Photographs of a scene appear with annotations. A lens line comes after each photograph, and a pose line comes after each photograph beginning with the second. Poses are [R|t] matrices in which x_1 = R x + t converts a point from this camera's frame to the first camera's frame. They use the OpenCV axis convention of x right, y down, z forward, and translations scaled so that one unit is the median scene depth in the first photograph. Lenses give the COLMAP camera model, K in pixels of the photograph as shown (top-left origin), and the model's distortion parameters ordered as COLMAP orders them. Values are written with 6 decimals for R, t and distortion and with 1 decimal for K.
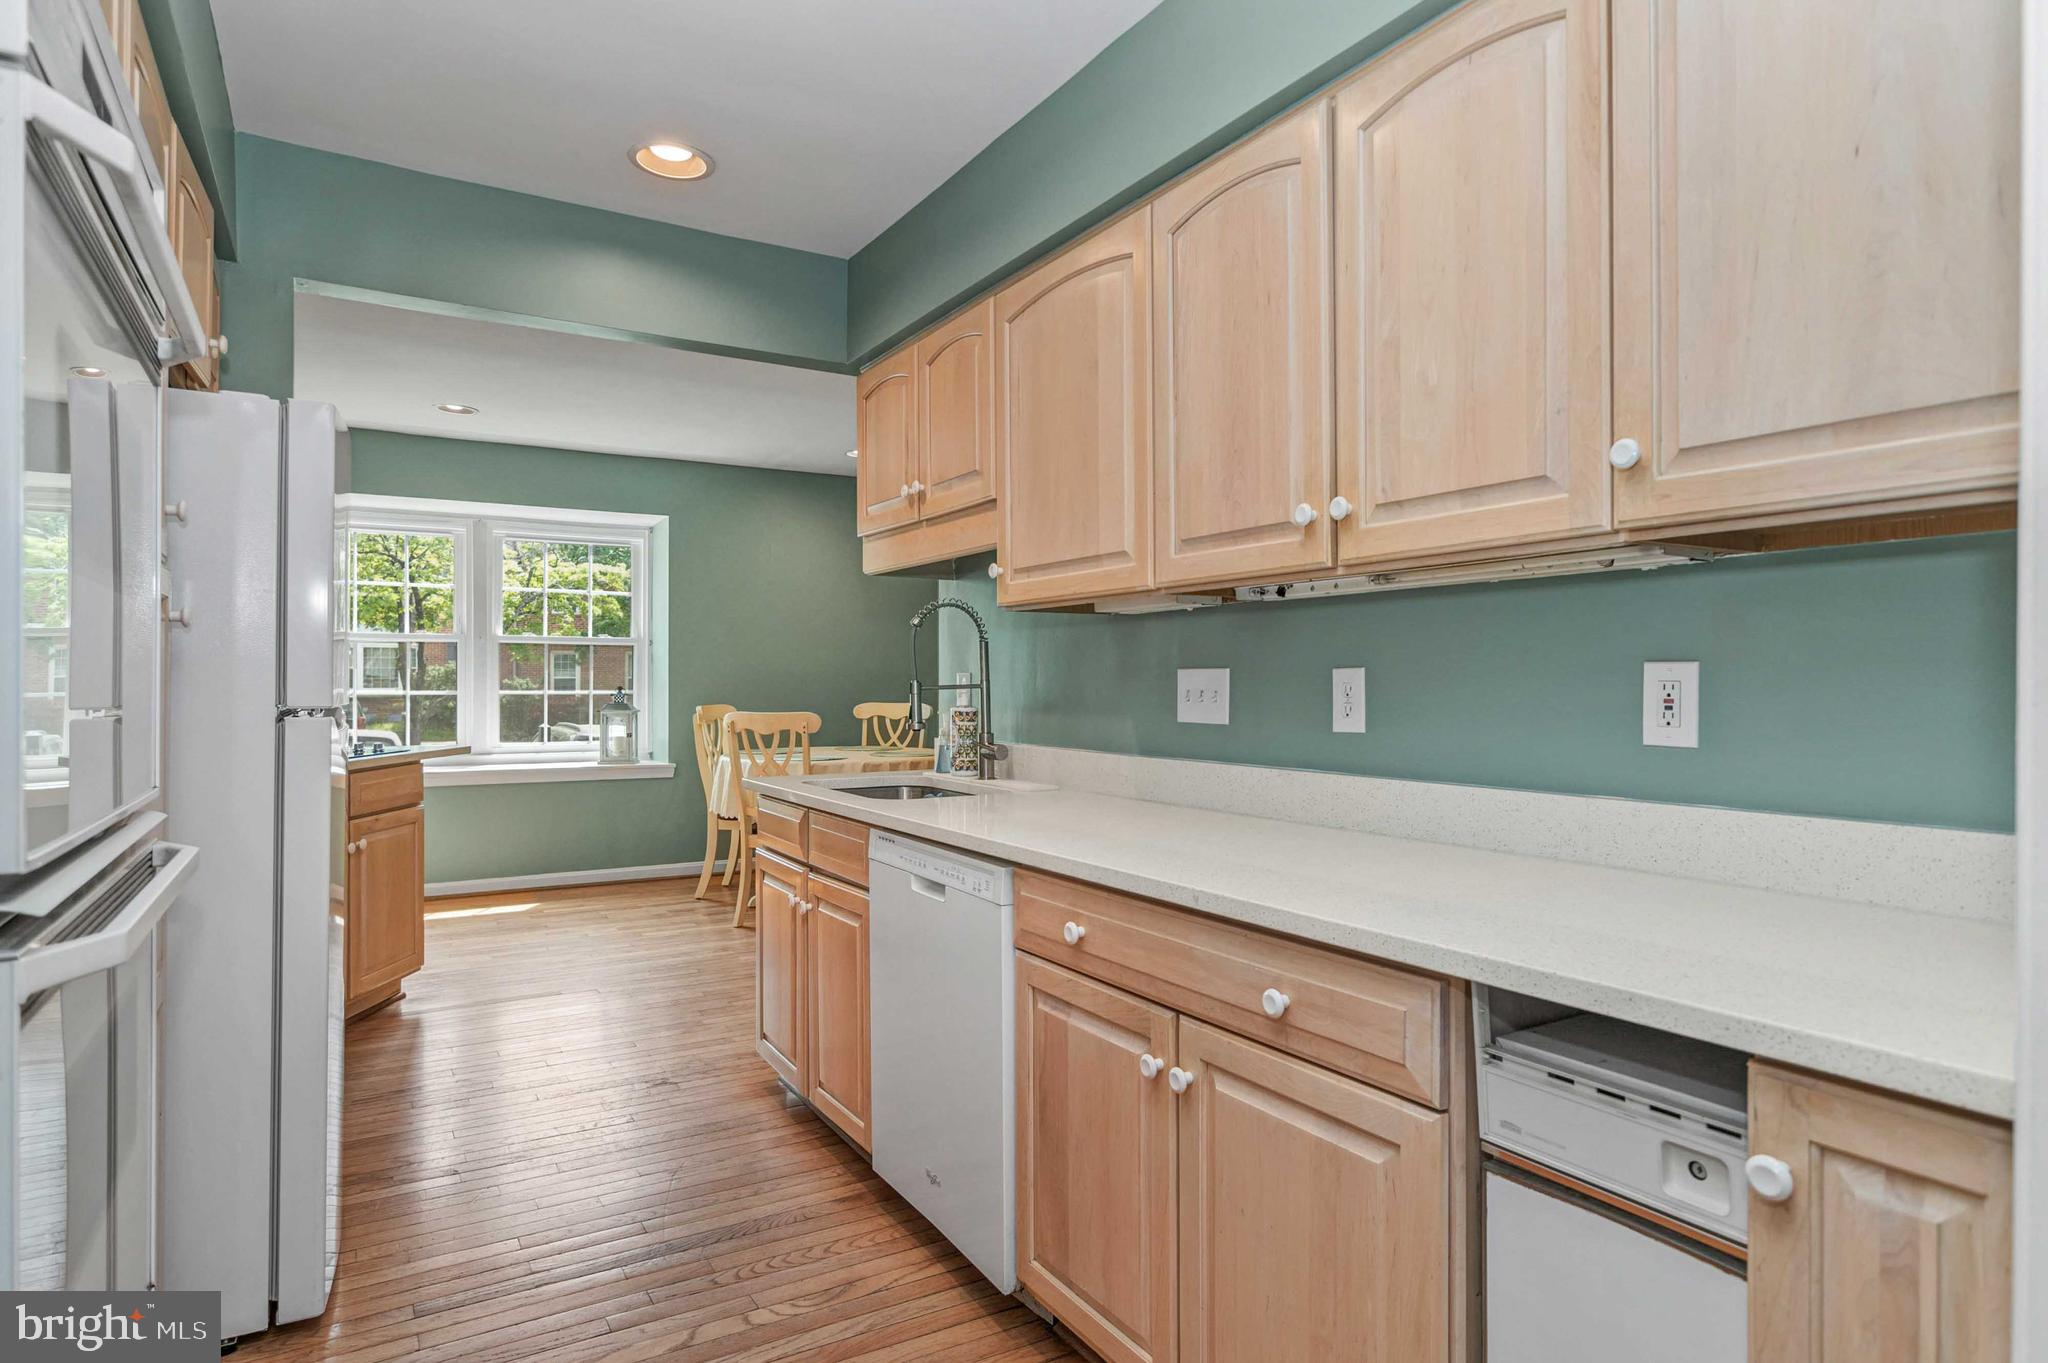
lens RADIAL K [[1140.8, 0, 1018.9], [0, 1140.8, 693.3], [0, 0, 1]] dist [-0.000549, 0.000039]
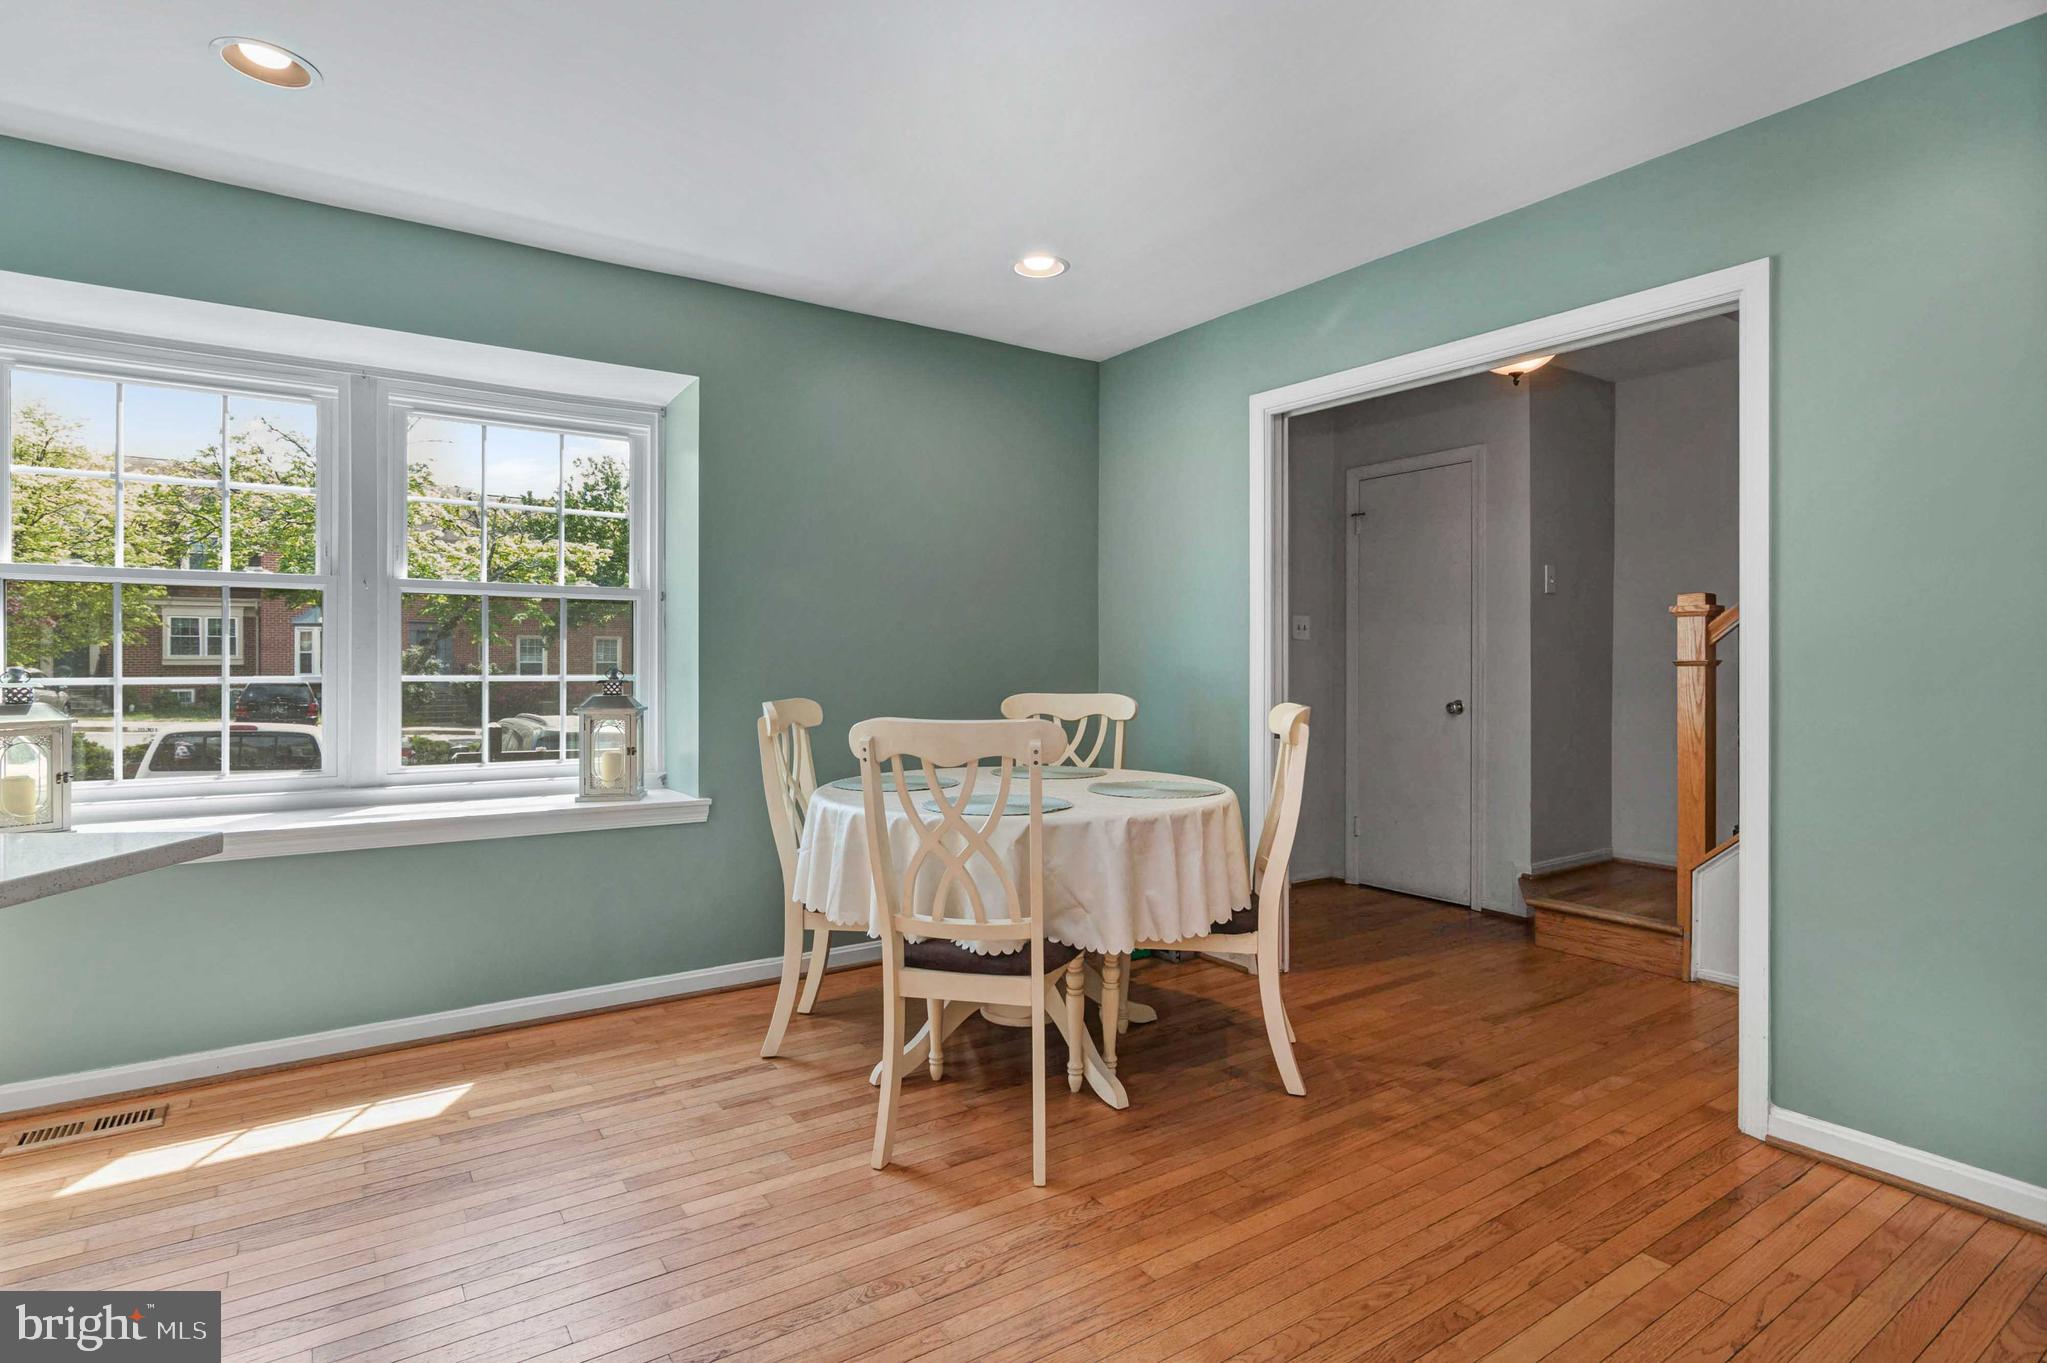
lens RADIAL K [[1038.6, 0, 1023.5], [0, 1038.6, 681.5], [0, 0, 1]] dist [-0.016920, -0.000378]
pose [[0.997989, -0.002648, 0.063339, -0.171674], [0.002400, 0.999989, 0.004000, -0.000642], [-0.063349, -0.003840, 0.997984, 0.450472]]
